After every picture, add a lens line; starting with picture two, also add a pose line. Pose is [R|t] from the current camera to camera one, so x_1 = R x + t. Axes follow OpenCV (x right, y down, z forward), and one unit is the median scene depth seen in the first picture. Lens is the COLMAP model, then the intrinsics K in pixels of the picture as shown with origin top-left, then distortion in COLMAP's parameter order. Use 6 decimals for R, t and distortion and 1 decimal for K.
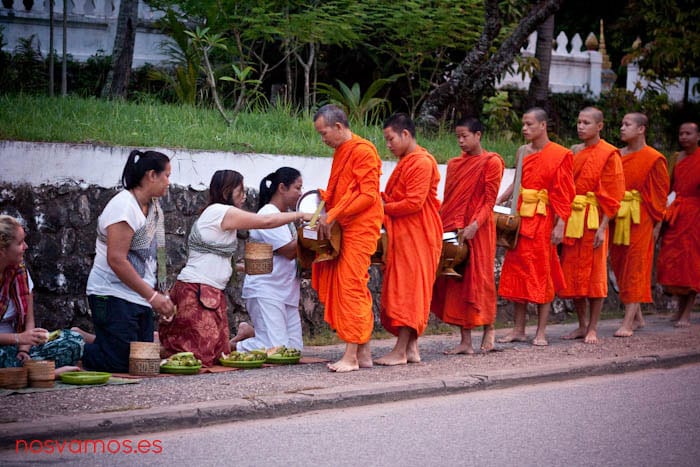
lens RADIAL K [[1621.1, 0, 350.0], [0, 1621.1, 233.5], [0, 0, 1]] dist [-0.112354, -0.001960]
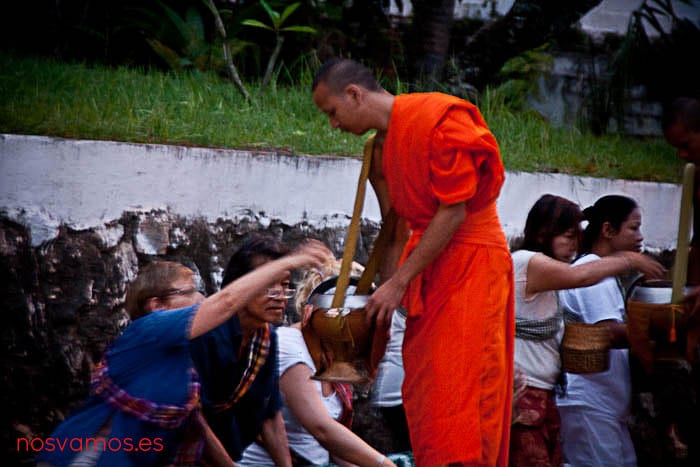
lens RADIAL K [[3973.6, 0, 350.0], [0, 3973.6, 233.5], [0, 0, 1]] dist [1.664162, 6.309613]
pose [[0.976311, 0.004737, 0.216319, -0.464634], [-0.000174, 0.999777, -0.021107, 0.006092], [-0.216371, 0.020569, 0.976094, -0.456265]]
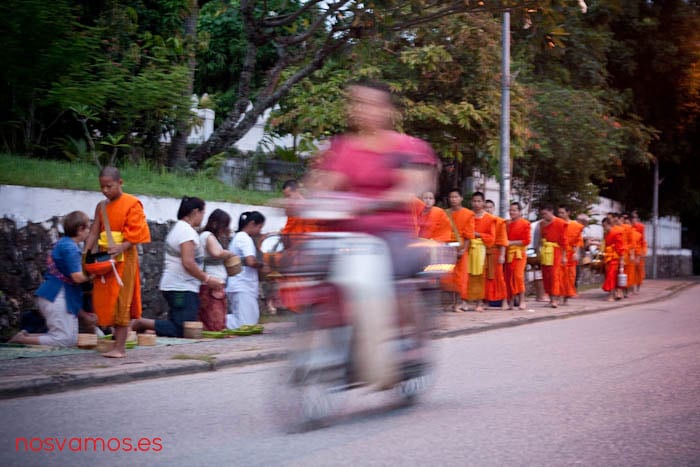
lens RADIAL K [[1621.1, 0, 350.0], [0, 1621.1, 233.5], [0, 0, 1]] dist [-0.112354, -0.001960]
pose [[0.941996, 0.003427, 0.335608, -0.471213], [0.003864, 0.999771, -0.021054, 0.015874], [-0.335603, 0.021129, 0.941766, -0.508634]]
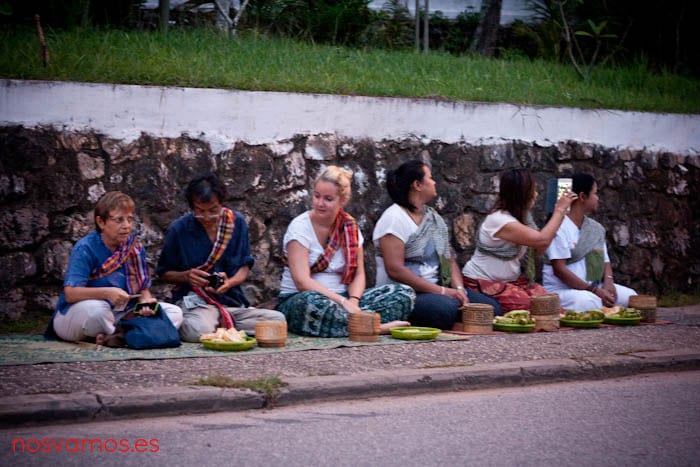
lens RADIAL K [[1621.1, 0, 350.0], [0, 1621.1, 233.5], [0, 0, 1]] dist [-0.112354, -0.001960]
pose [[0.972198, 0.018025, -0.233467, 0.025098], [-0.011941, 0.999552, 0.027449, 0.000728], [0.233857, -0.023898, 0.971977, 0.015588]]
